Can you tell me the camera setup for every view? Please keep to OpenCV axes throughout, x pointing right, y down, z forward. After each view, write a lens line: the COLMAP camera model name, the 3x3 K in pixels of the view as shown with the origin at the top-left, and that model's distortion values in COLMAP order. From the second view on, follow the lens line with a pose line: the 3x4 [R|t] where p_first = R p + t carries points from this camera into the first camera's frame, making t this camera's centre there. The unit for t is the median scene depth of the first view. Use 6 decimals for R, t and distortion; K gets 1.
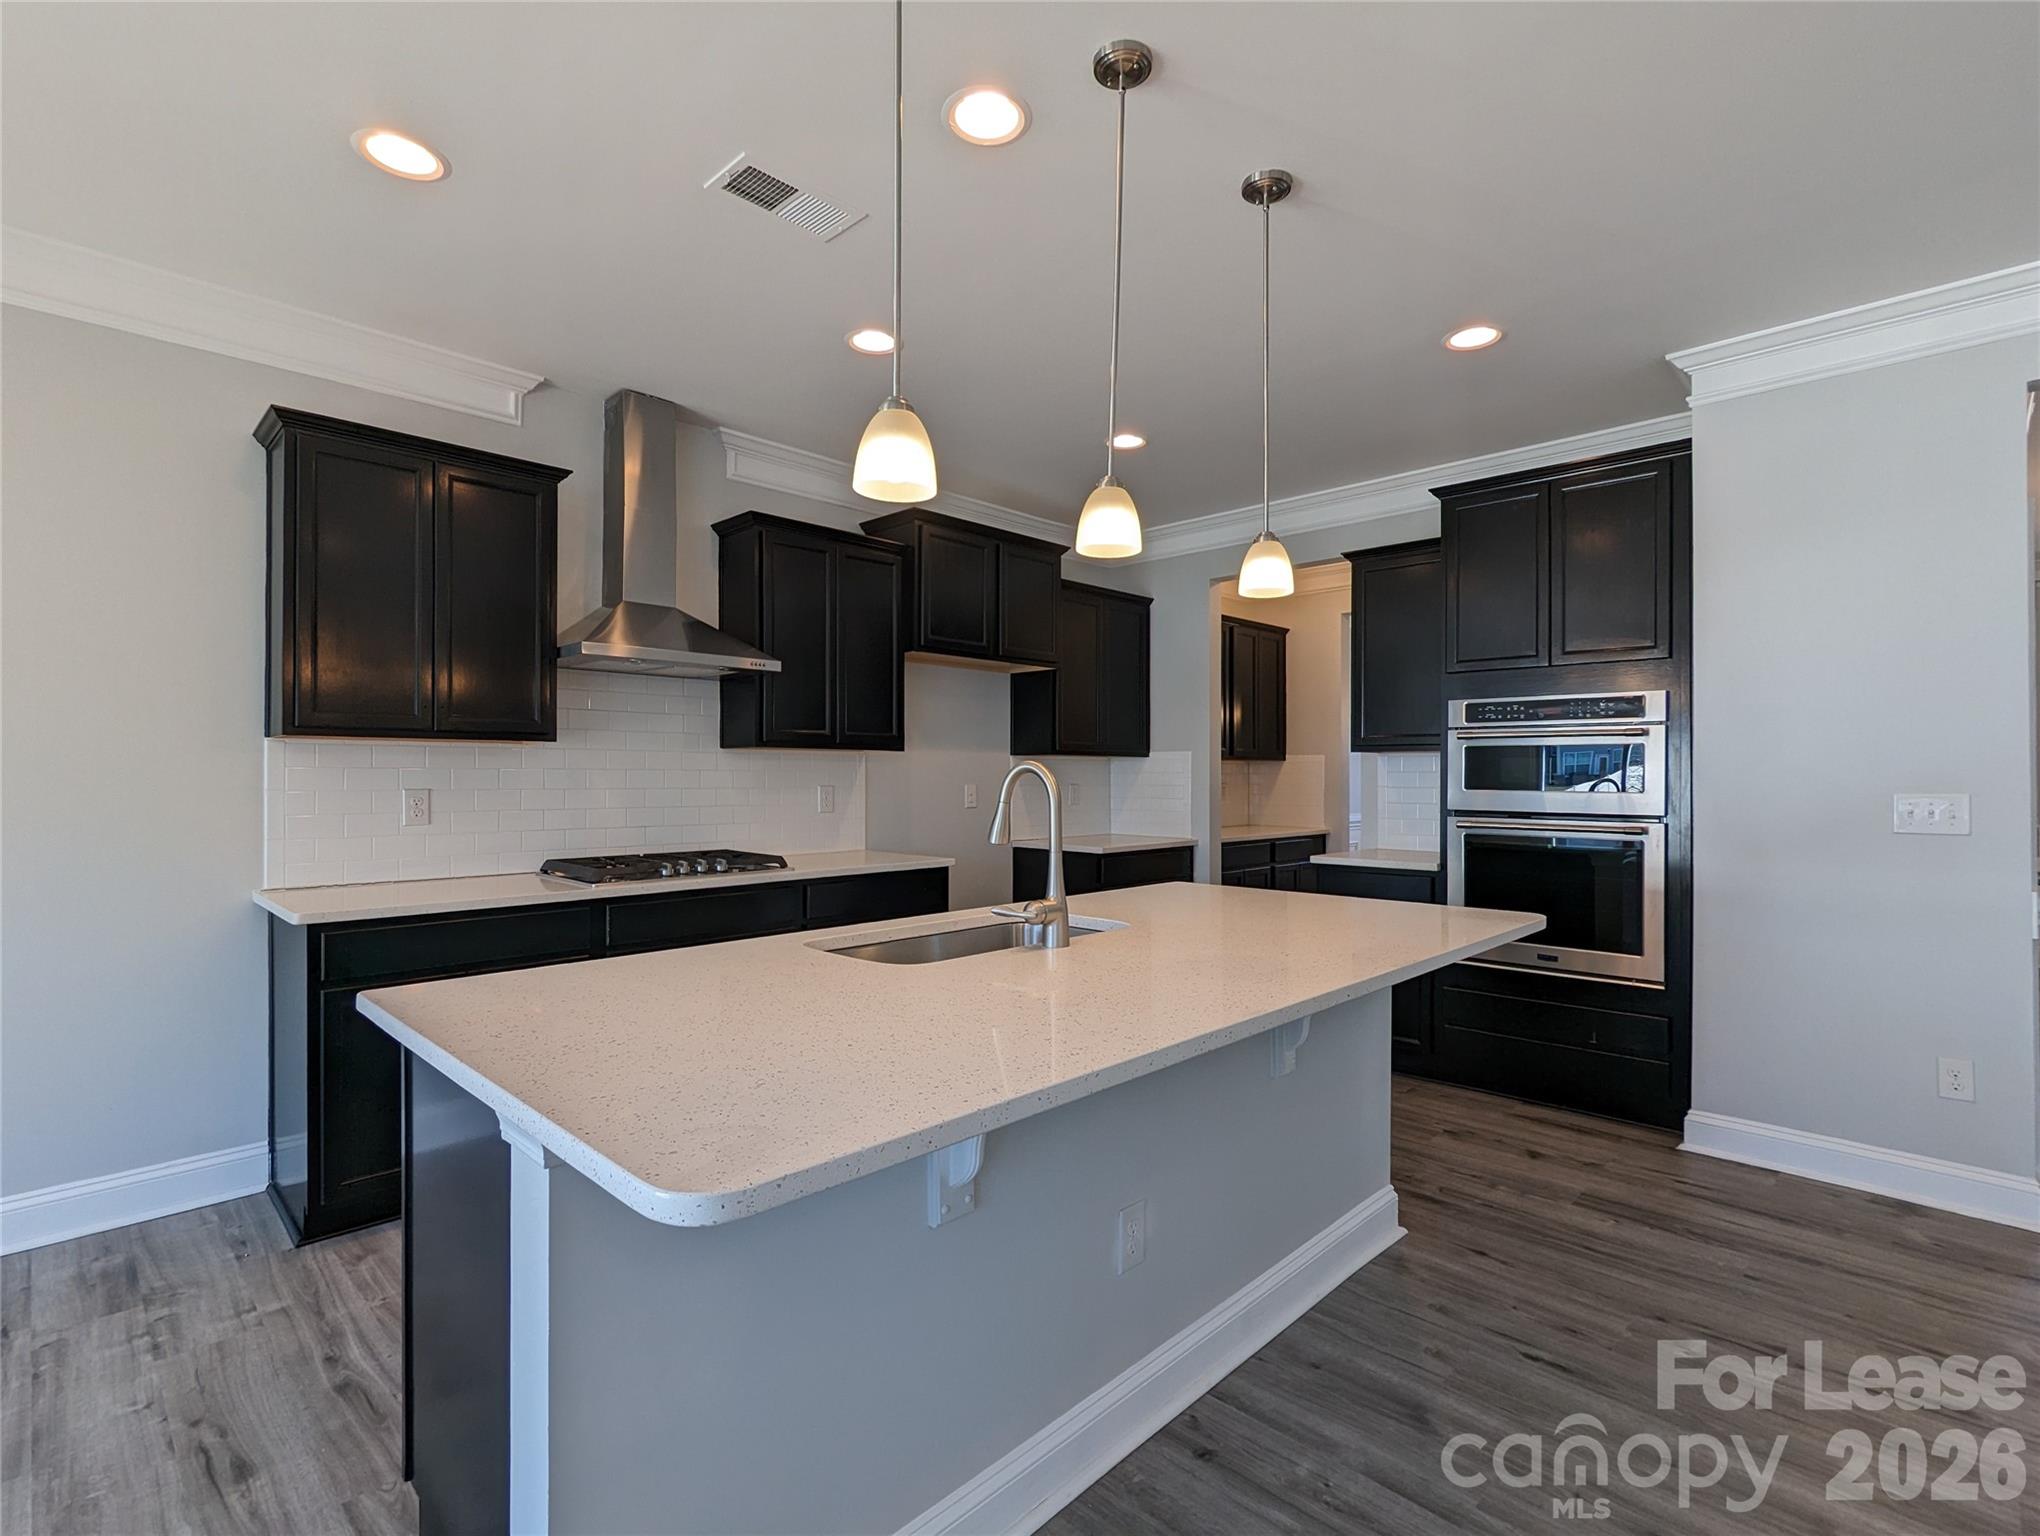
lens RADIAL K [[970.5, 0, 1035.1], [0, 970.5, 773.7], [0, 0, 1]] dist [-0.005693, 0.004763]
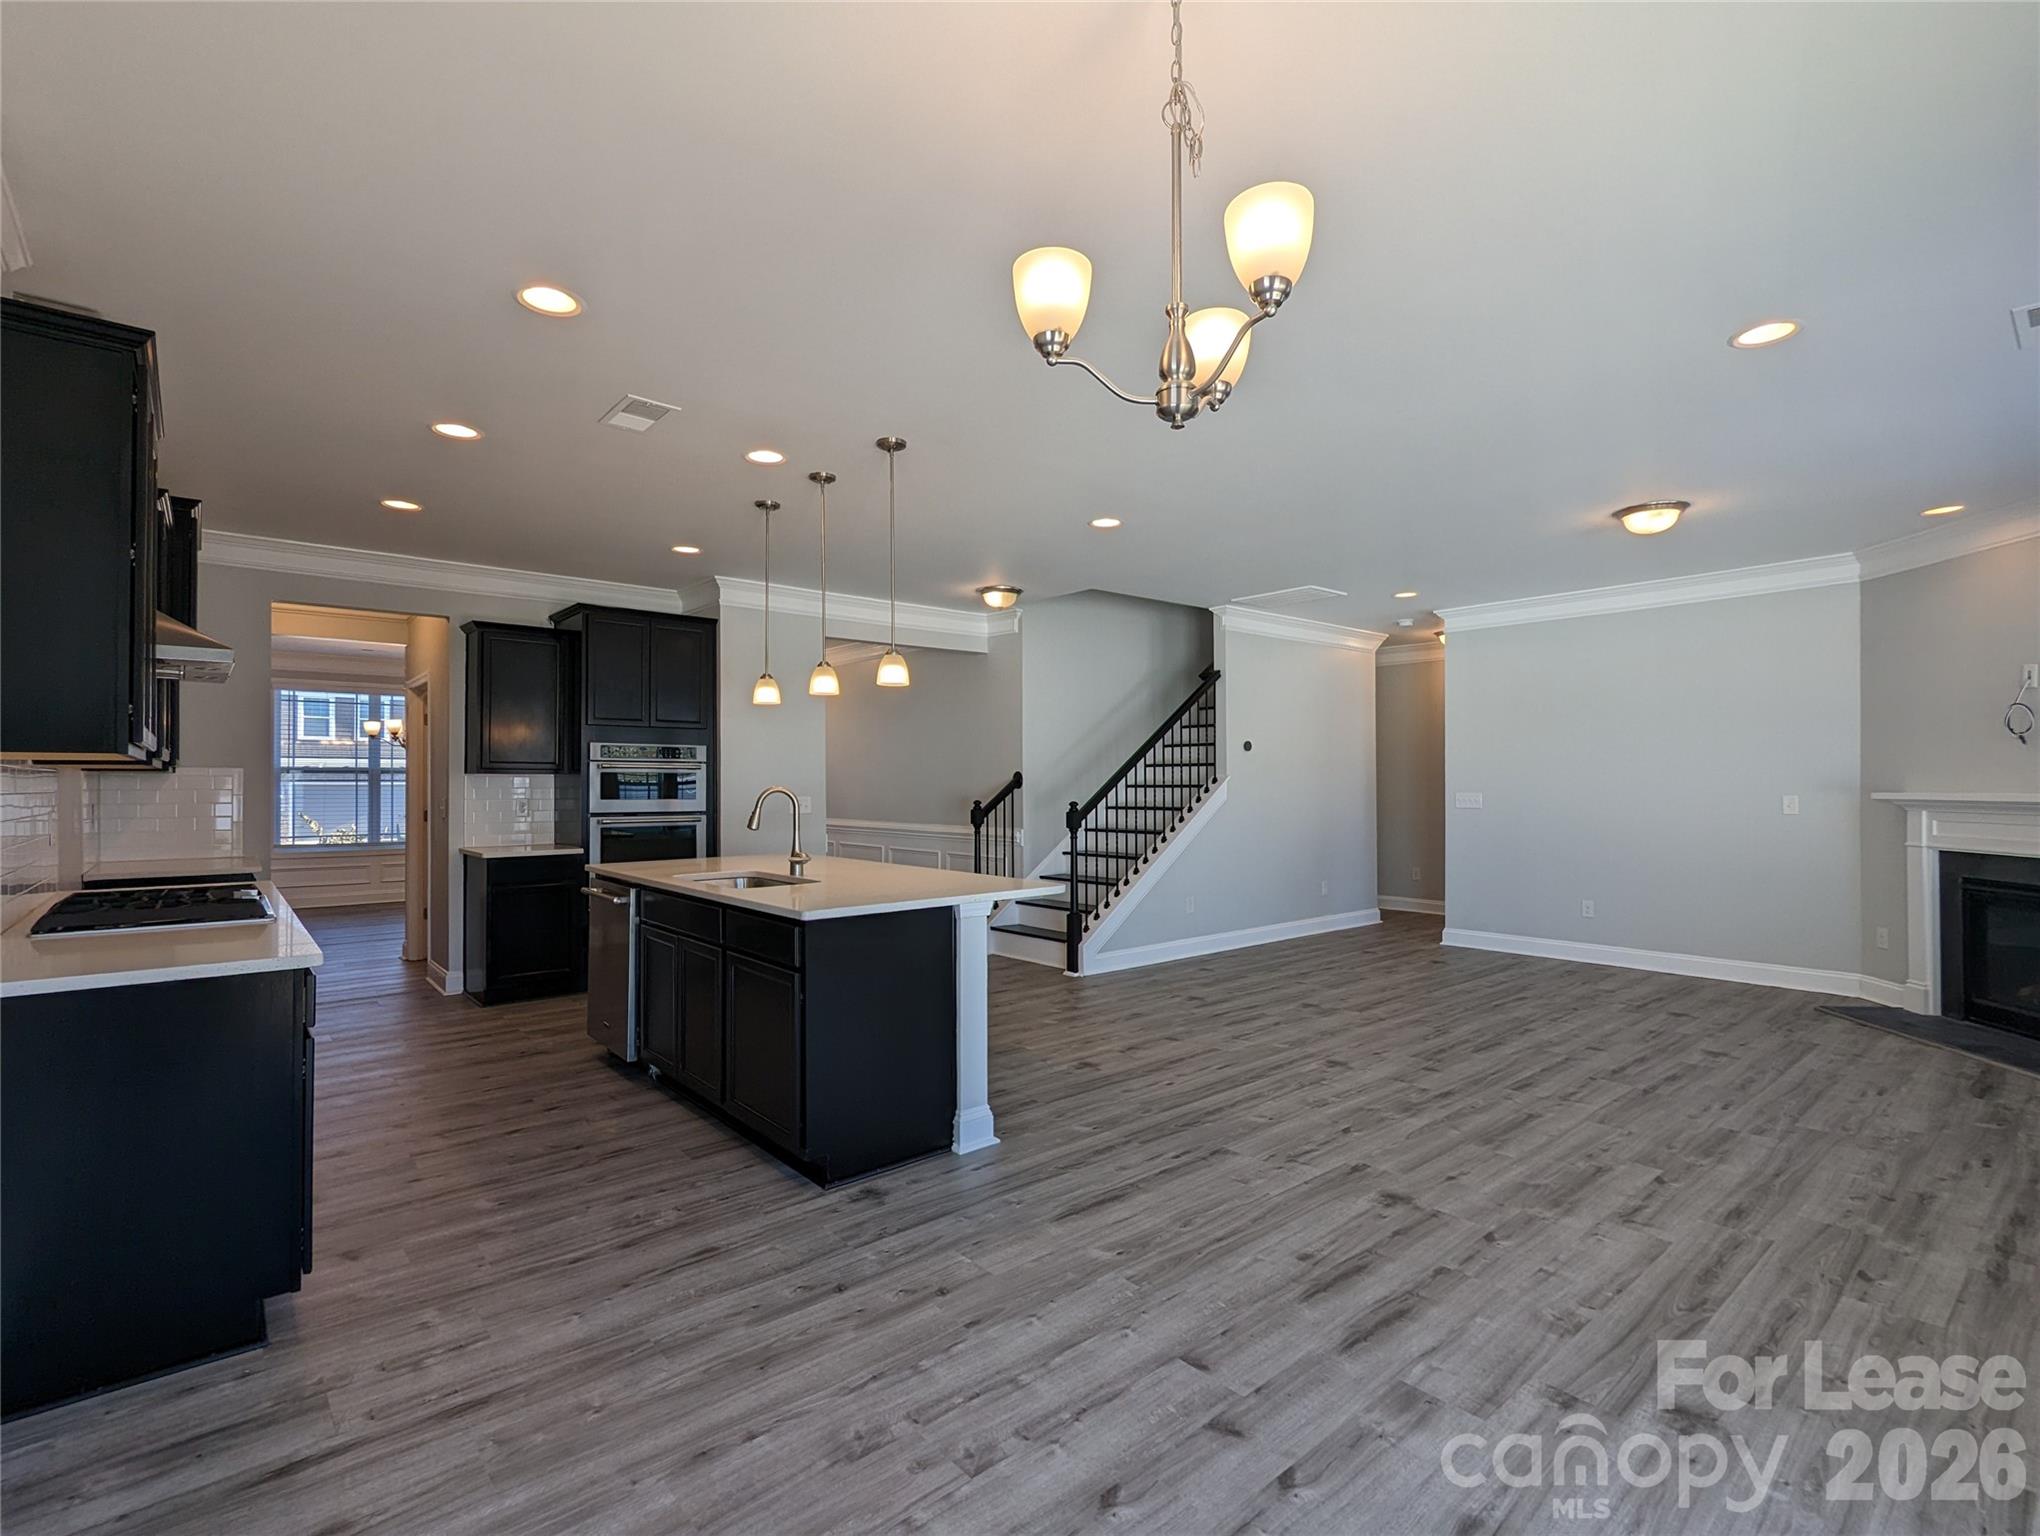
lens RADIAL K [[970.5, 0, 1028.8], [0, 970.5, 767.5], [0, 0, 1]] dist [-0.005693, 0.004763]
pose [[0.096993, 0.013225, 0.995197, -1.115048], [0.001117, 0.999910, -0.013396, -0.014662], [-0.995284, 0.002410, 0.096970, 0.162901]]
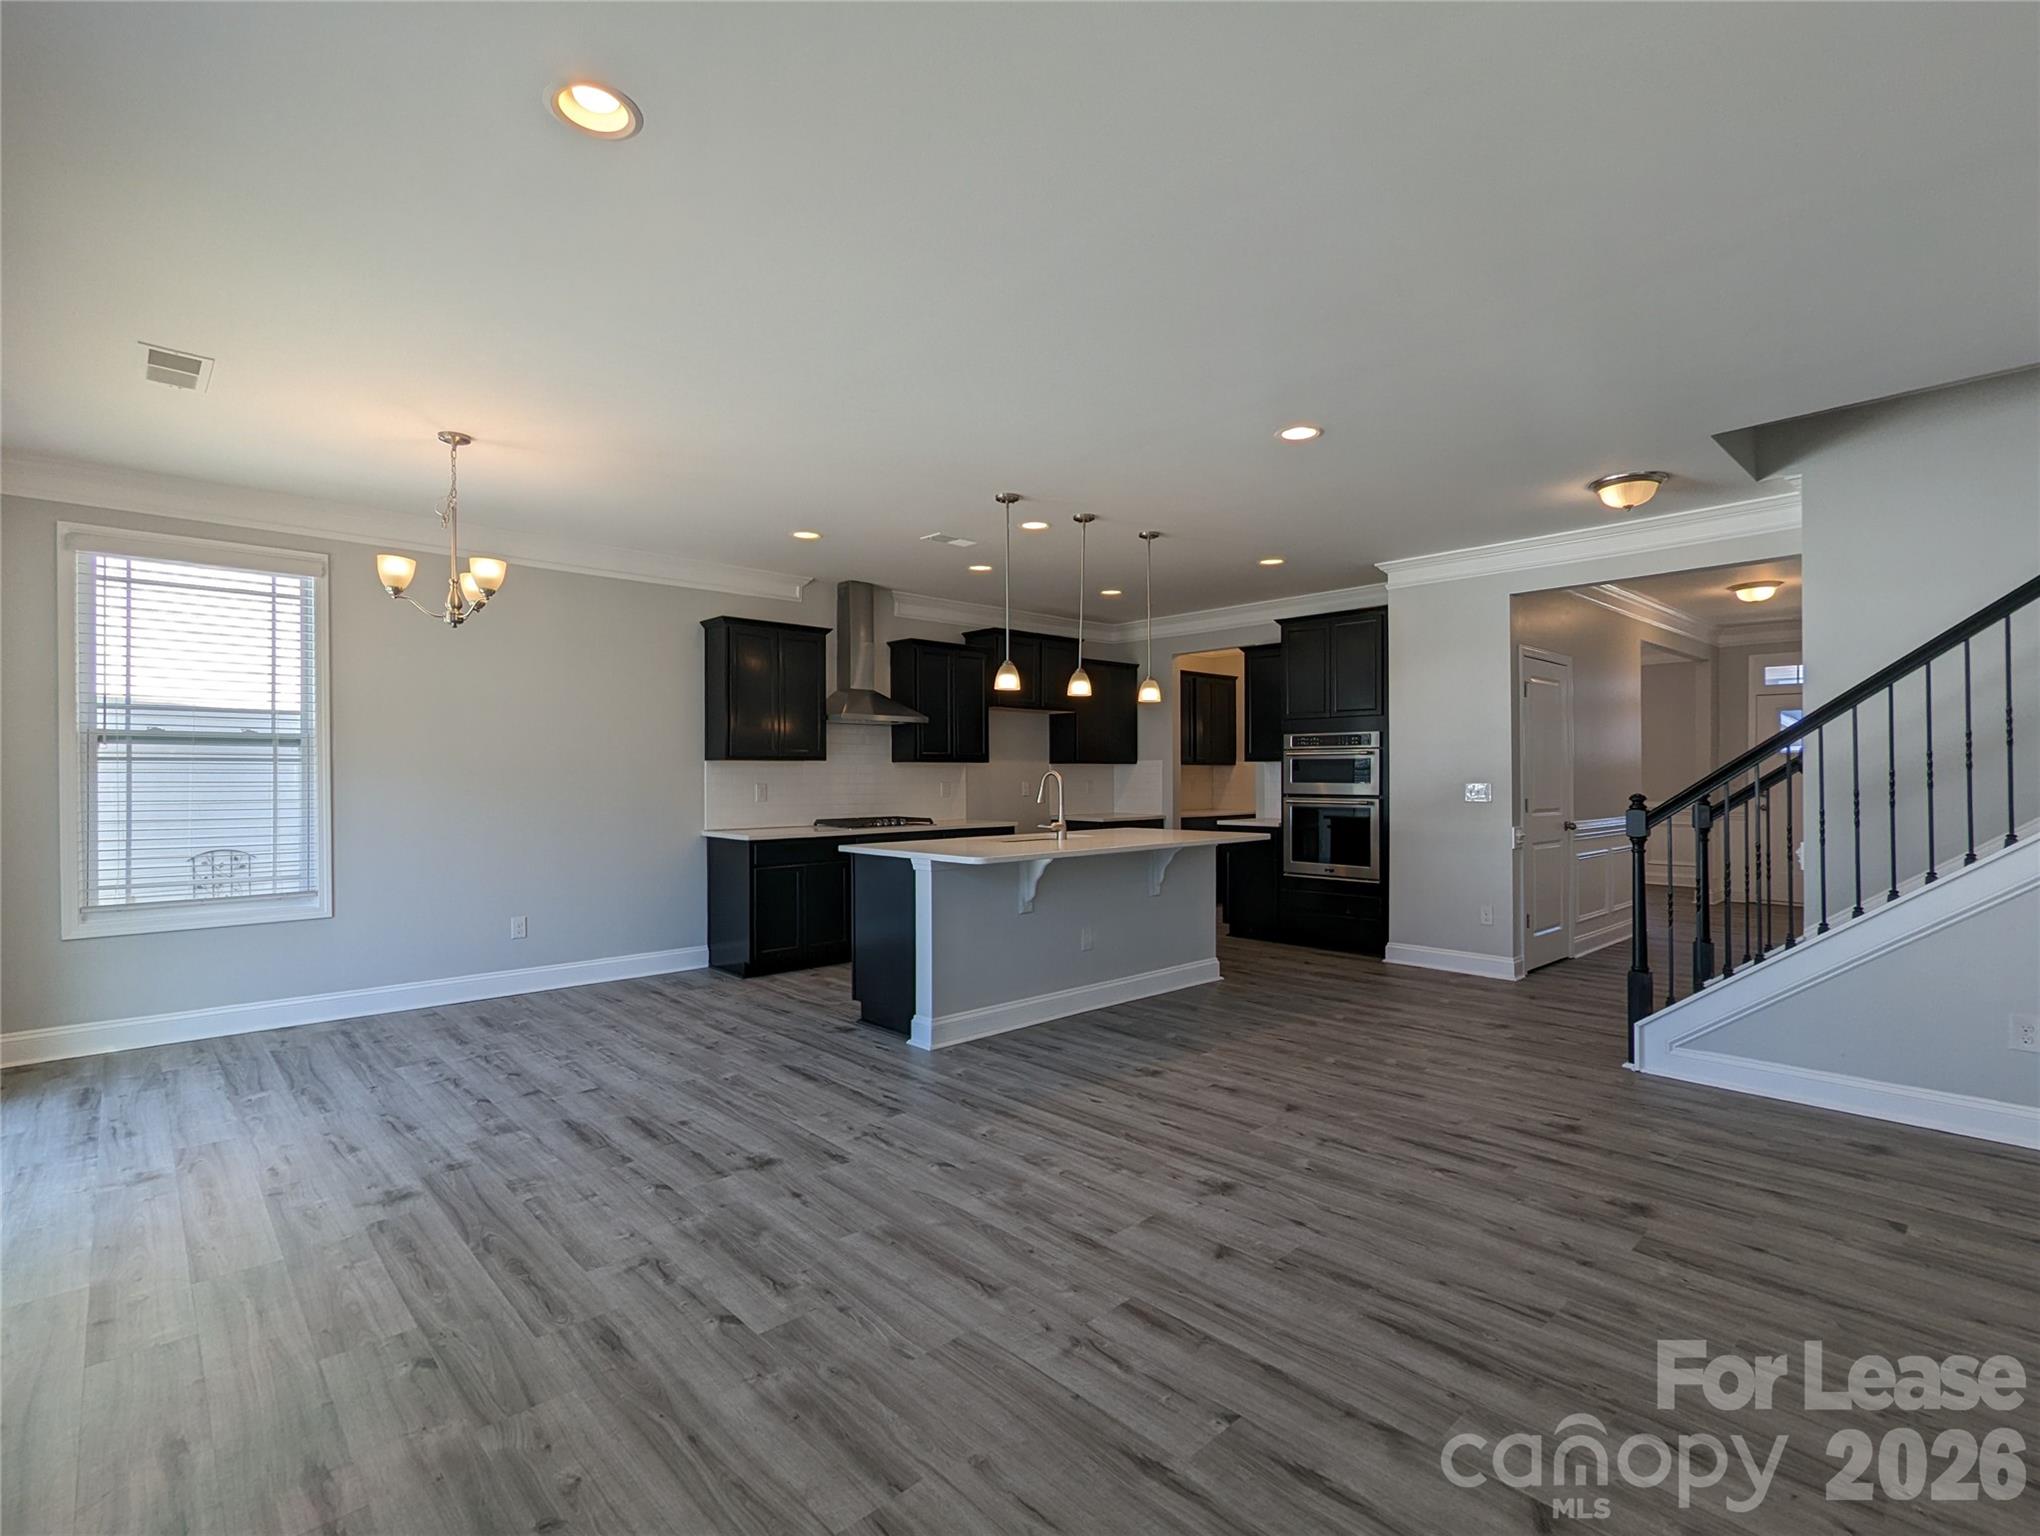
lens RADIAL K [[970.5, 0, 1030.5], [0, 970.5, 766.7], [0, 0, 1]] dist [-0.005693, 0.004763]
pose [[0.998631, -0.006502, -0.051896, 0.040868], [0.006148, 0.999957, -0.006973, -0.004124], [0.051939, 0.006645, 0.998628, -0.932298]]
